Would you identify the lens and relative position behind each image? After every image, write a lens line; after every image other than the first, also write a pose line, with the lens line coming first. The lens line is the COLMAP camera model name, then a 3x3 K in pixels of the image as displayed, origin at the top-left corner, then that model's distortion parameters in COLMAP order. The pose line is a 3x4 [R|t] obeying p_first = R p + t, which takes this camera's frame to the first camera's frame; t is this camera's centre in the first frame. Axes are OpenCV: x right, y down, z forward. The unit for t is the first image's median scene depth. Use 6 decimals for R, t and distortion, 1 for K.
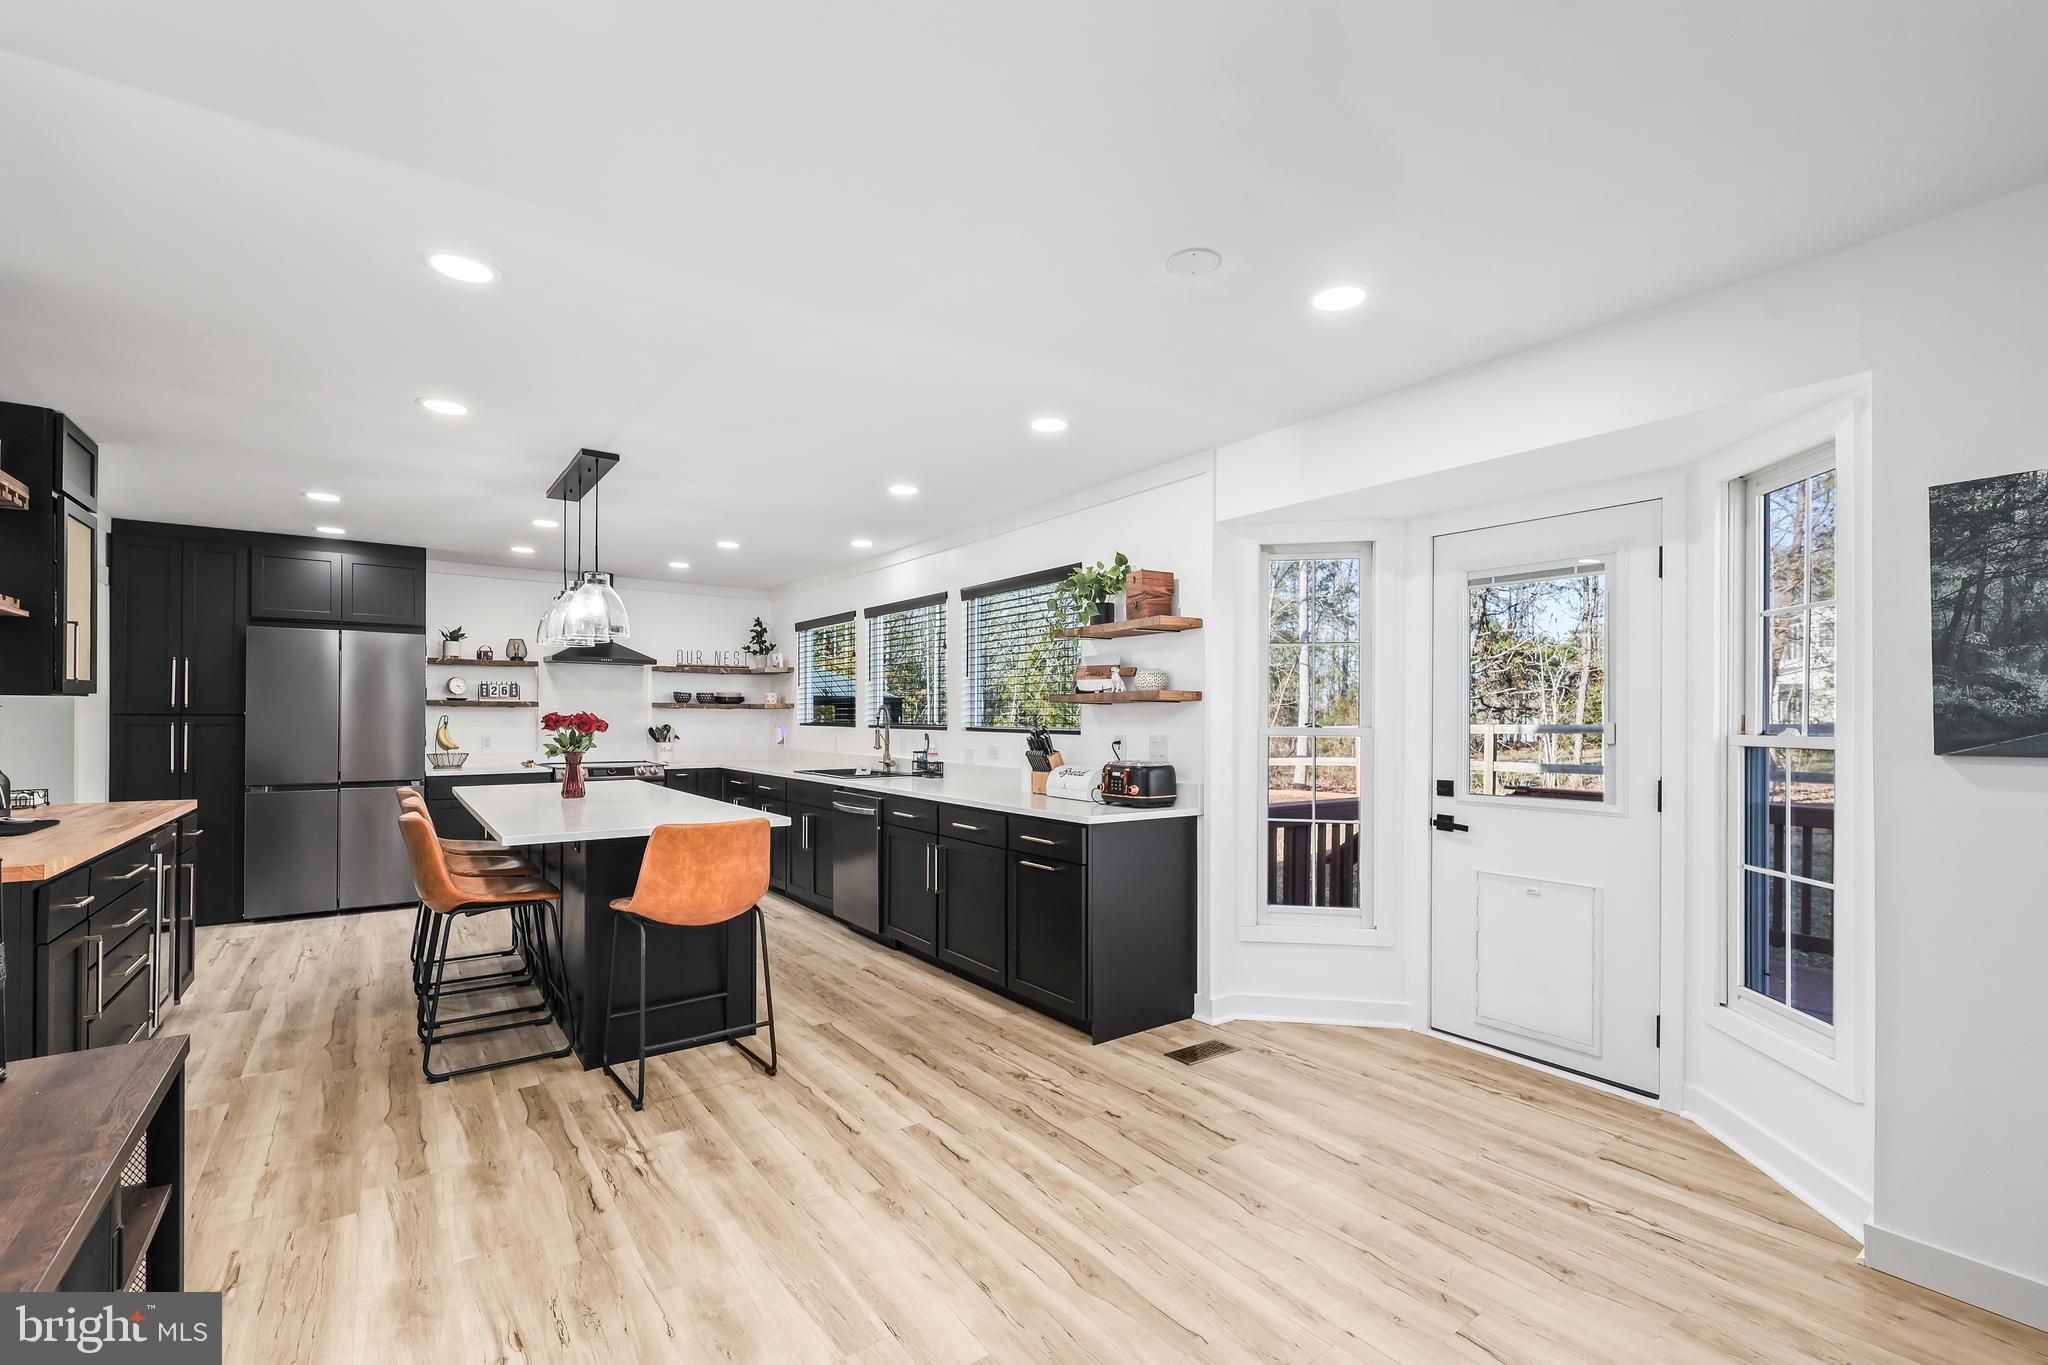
lens RADIAL K [[888.7, 0, 1032.5], [0, 888.7, 720.2], [0, 0, 1]] dist [-0.005521, -0.001349]
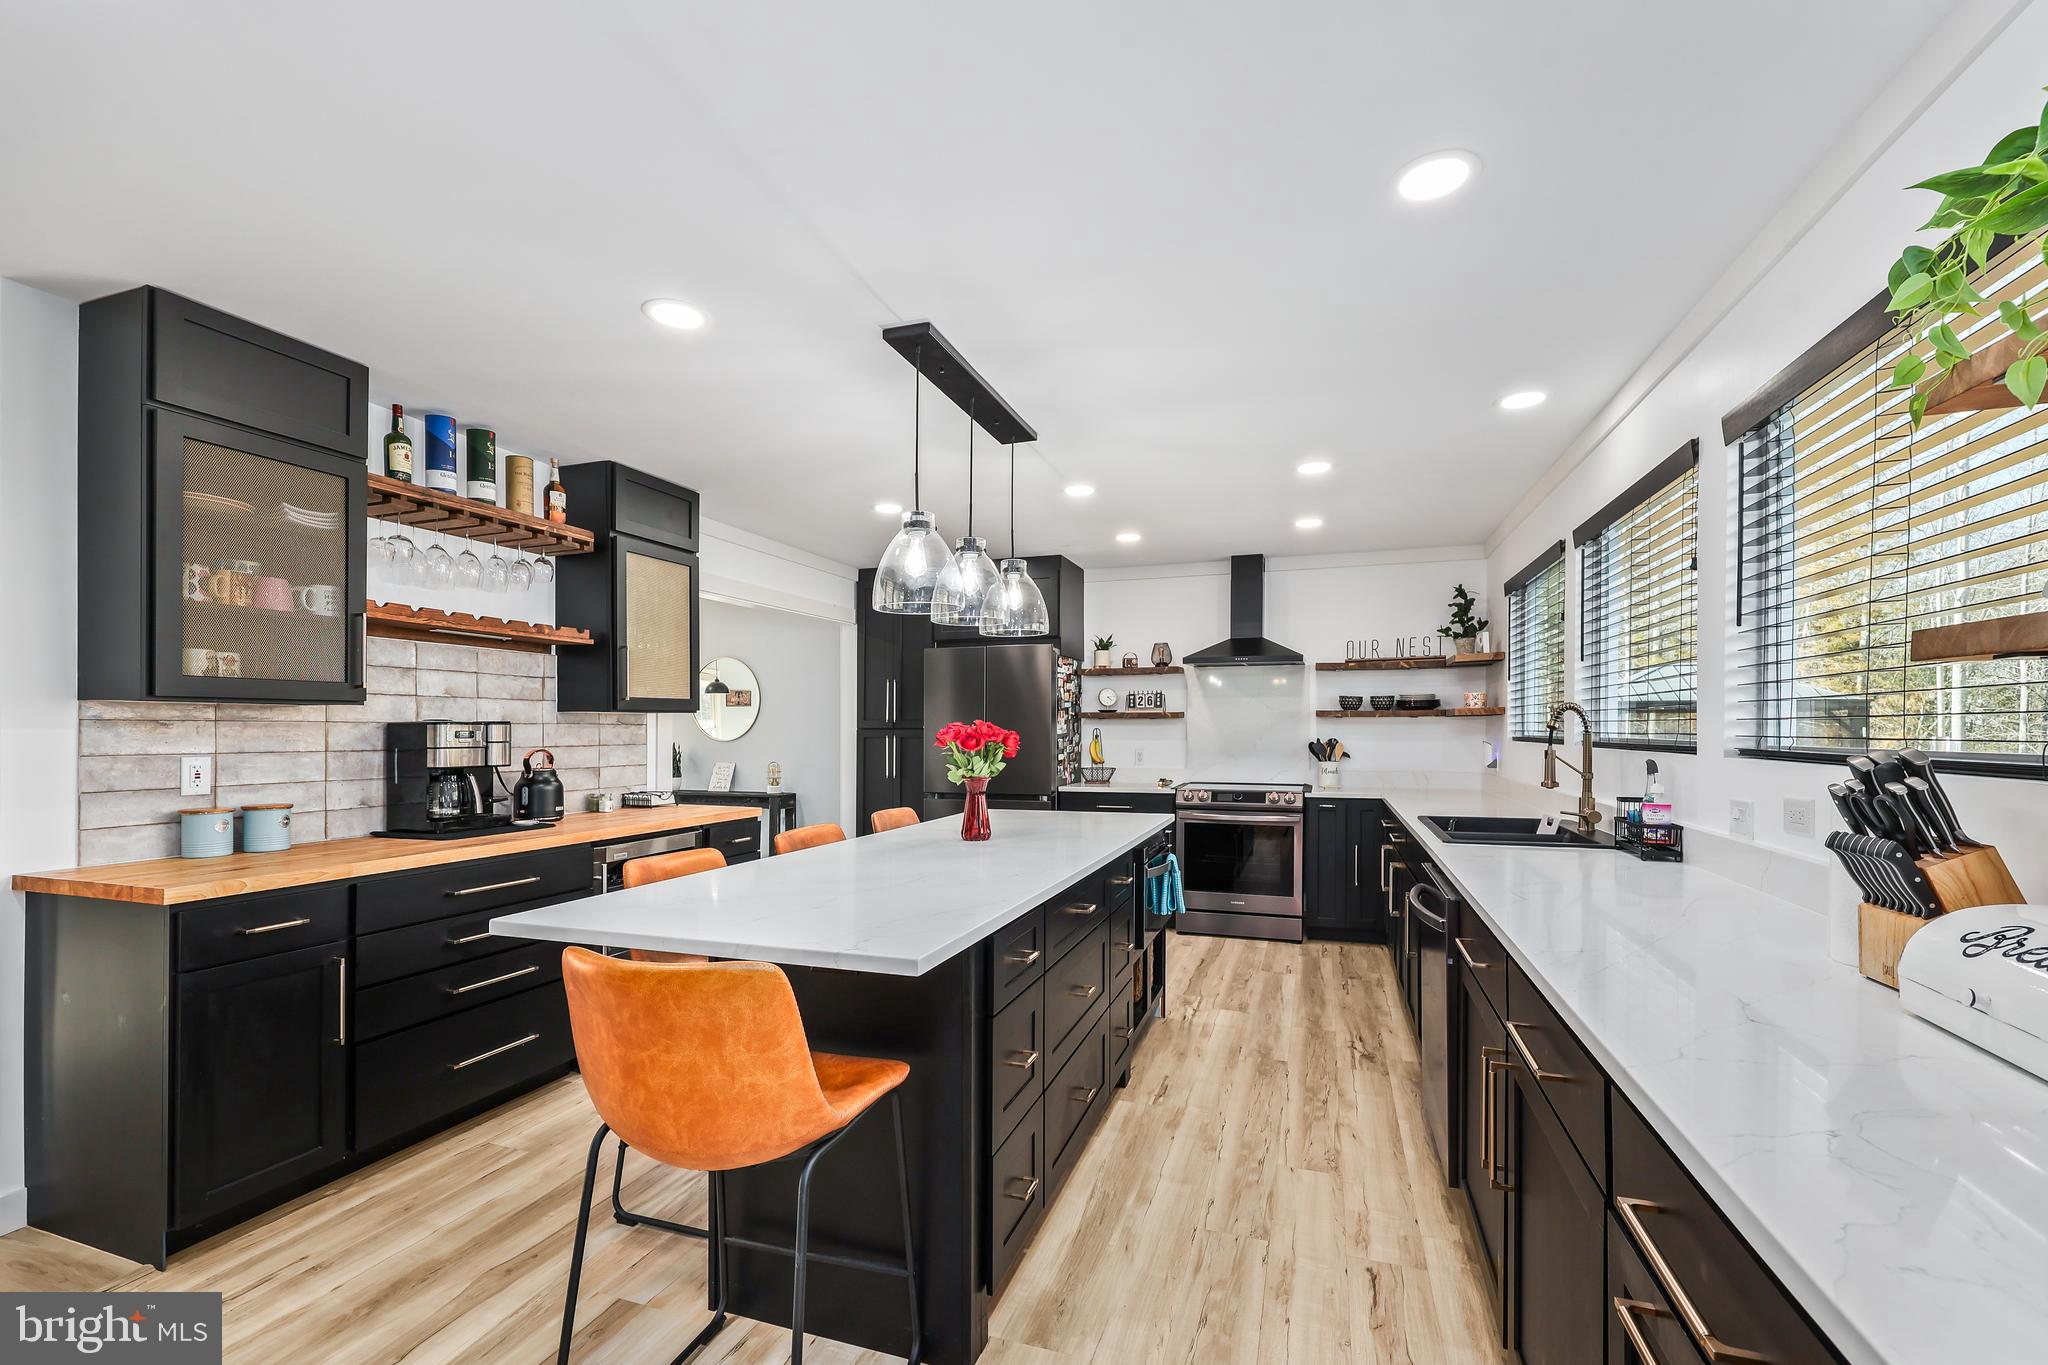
lens RADIAL K [[845.7, 0, 1035.2], [0, 845.7, 734.4], [0, 0, 1]] dist [0.000247, 0.002494]
pose [[0.577319, -0.000429, -0.816518, 0.055646], [0.001337, 0.999999, 0.000420, 0.001076], [0.816517, -0.001334, 0.577319, 0.480589]]
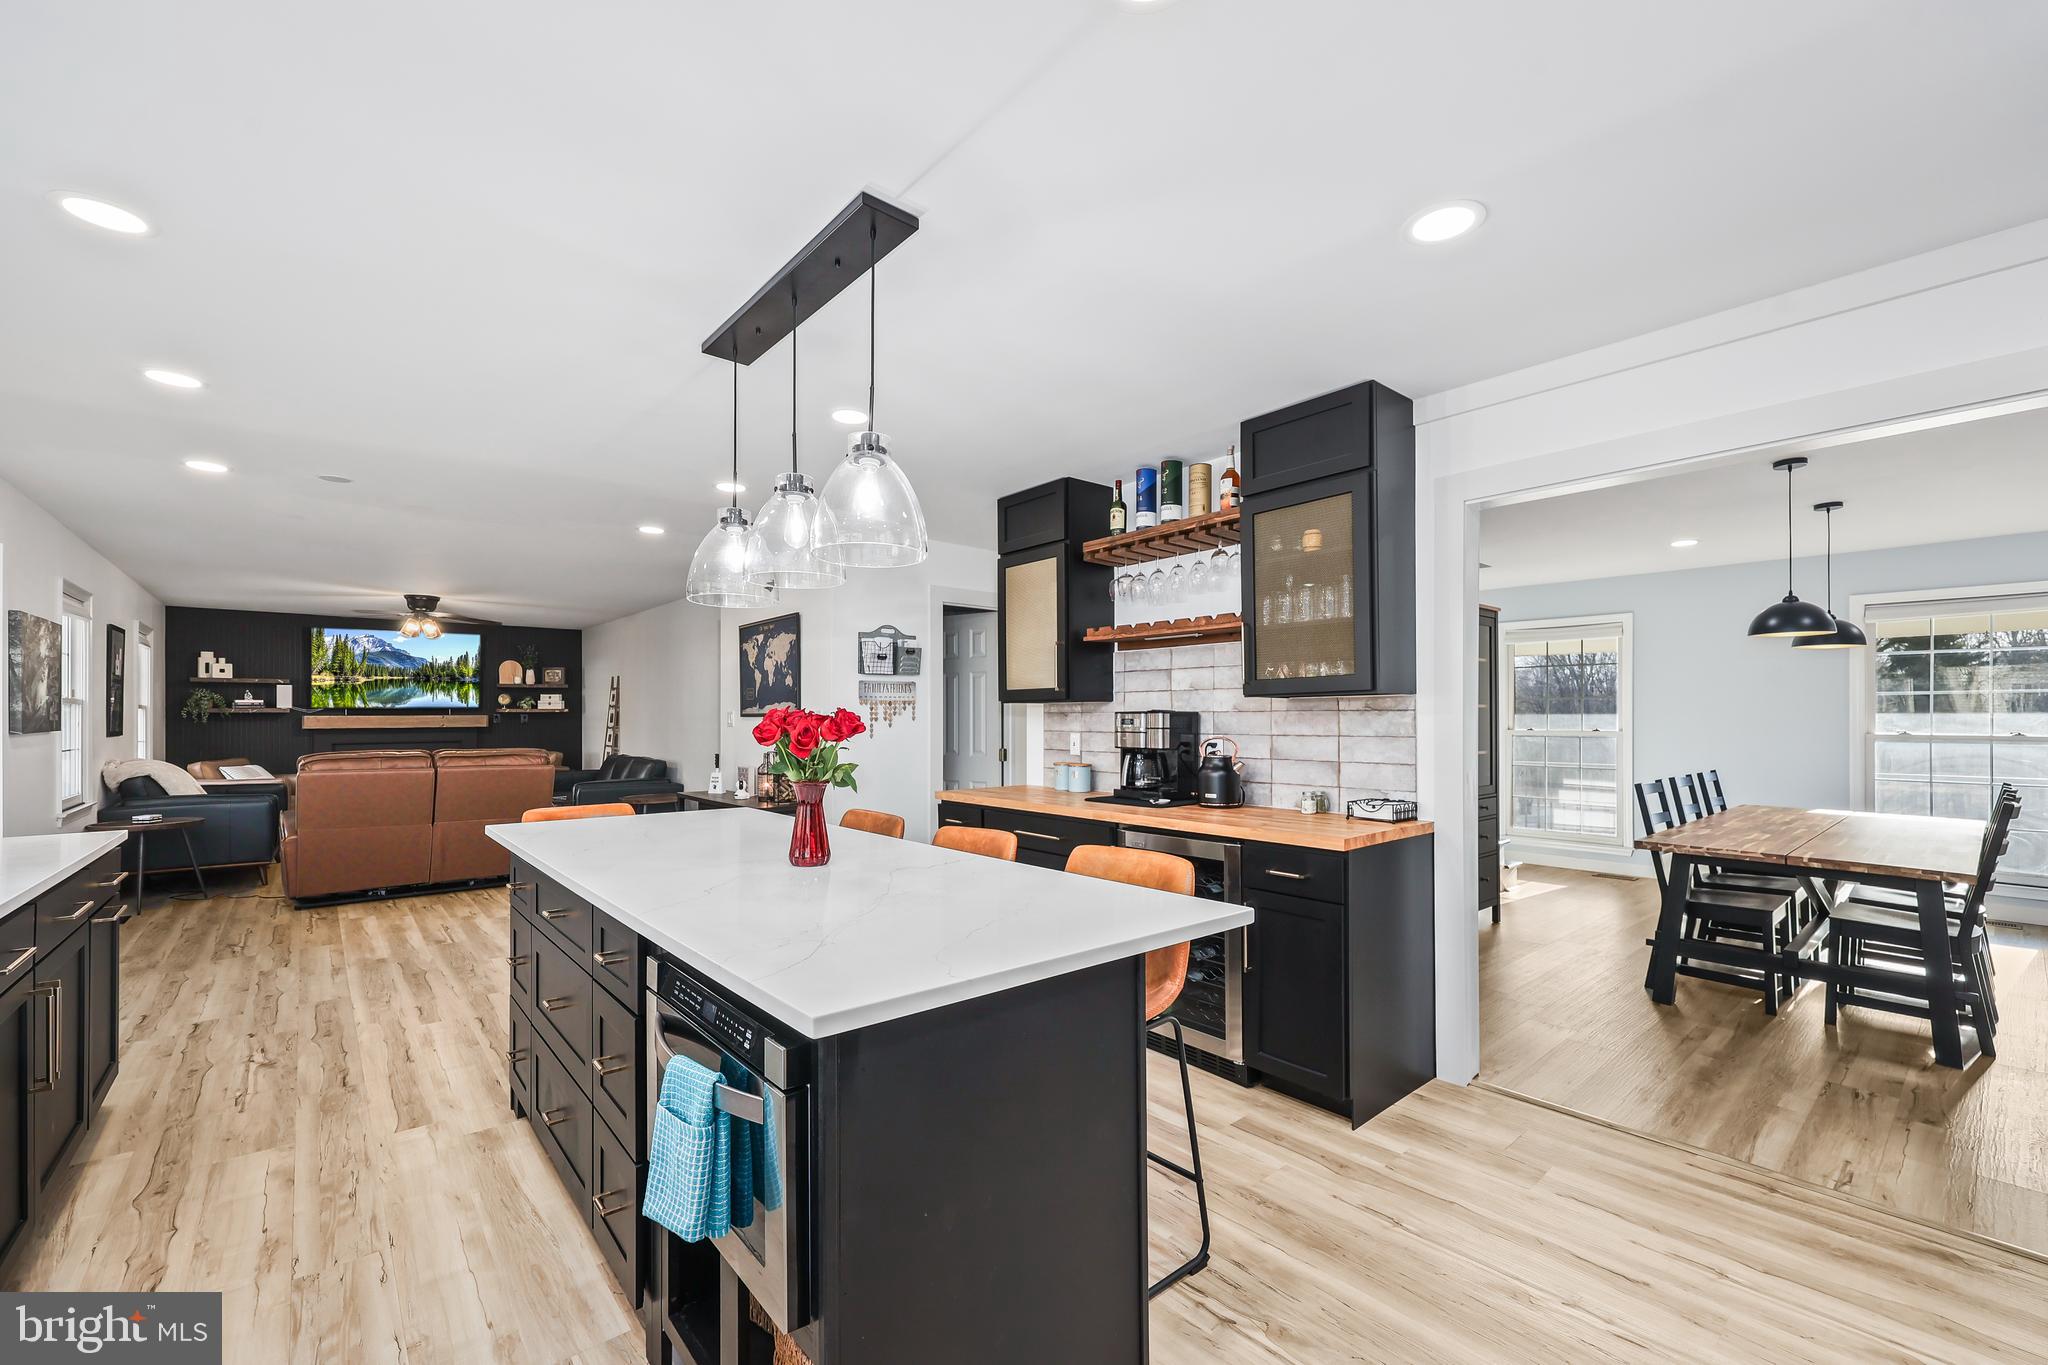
lens RADIAL K [[845.7, 0, 1036.1], [0, 845.7, 695.6], [0, 0, 1]] dist [0.000247, 0.002494]
pose [[-0.996465, 0.000098, -0.084013, -0.459912], [0.001862, 0.999779, -0.020924, -0.005799], [0.083992, -0.021006, -0.996245, 1.151976]]
